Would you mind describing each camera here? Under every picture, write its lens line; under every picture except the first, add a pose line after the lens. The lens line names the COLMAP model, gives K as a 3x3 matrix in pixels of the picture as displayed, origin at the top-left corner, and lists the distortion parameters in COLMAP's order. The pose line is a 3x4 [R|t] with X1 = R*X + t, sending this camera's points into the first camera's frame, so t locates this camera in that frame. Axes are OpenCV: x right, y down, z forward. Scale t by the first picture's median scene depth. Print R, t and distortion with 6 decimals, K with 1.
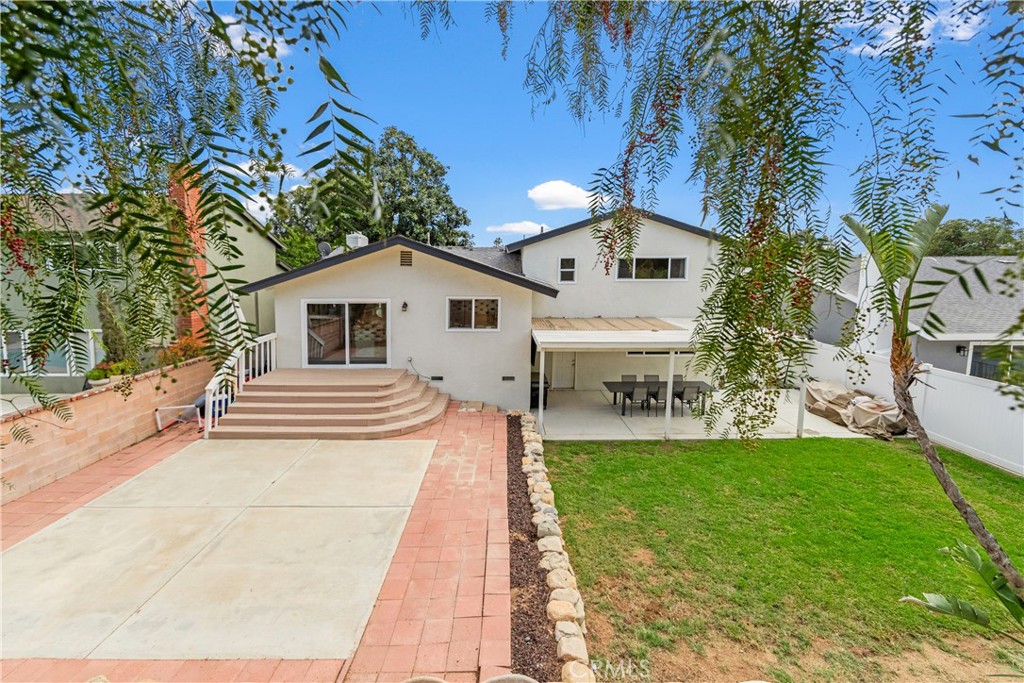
lens RADIAL K [[405.0, 0, 510.6], [0, 405.0, 302.0], [0, 0, 1]] dist [-0.000485, -0.000099]
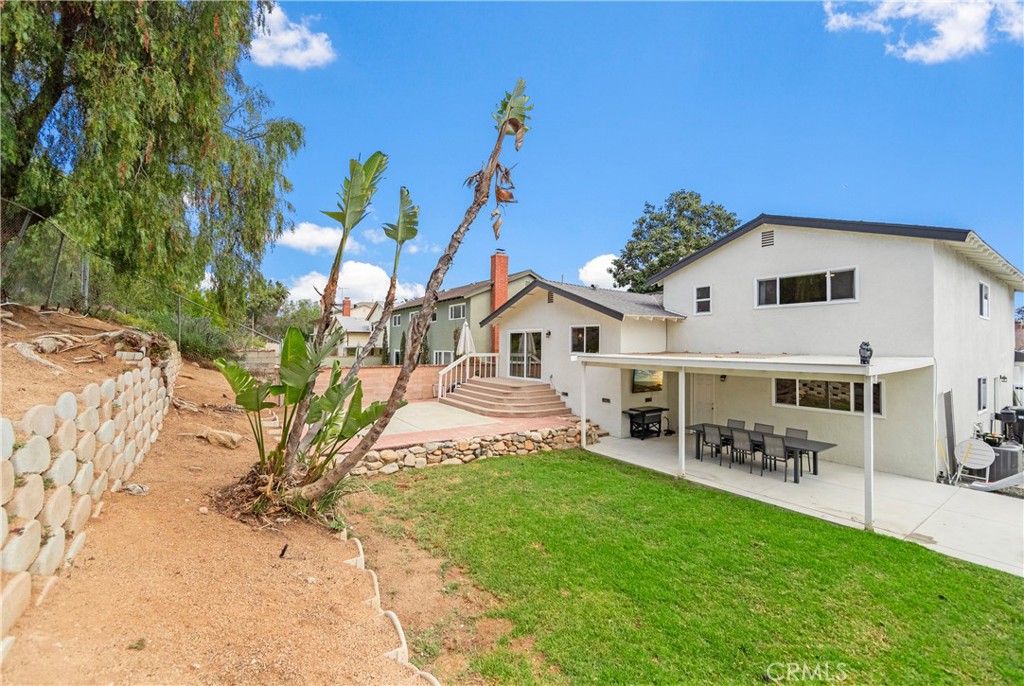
lens RADIAL K [[424.9, 0, 533.6], [0, 424.9, 339.6], [0, 0, 1]] dist [-0.003142, -0.000145]
pose [[0.579155, -0.002977, -0.815212, 0.888267], [-0.078172, 0.995182, -0.059170, 0.121599], [0.811461, 0.097995, 0.576132, 0.196672]]
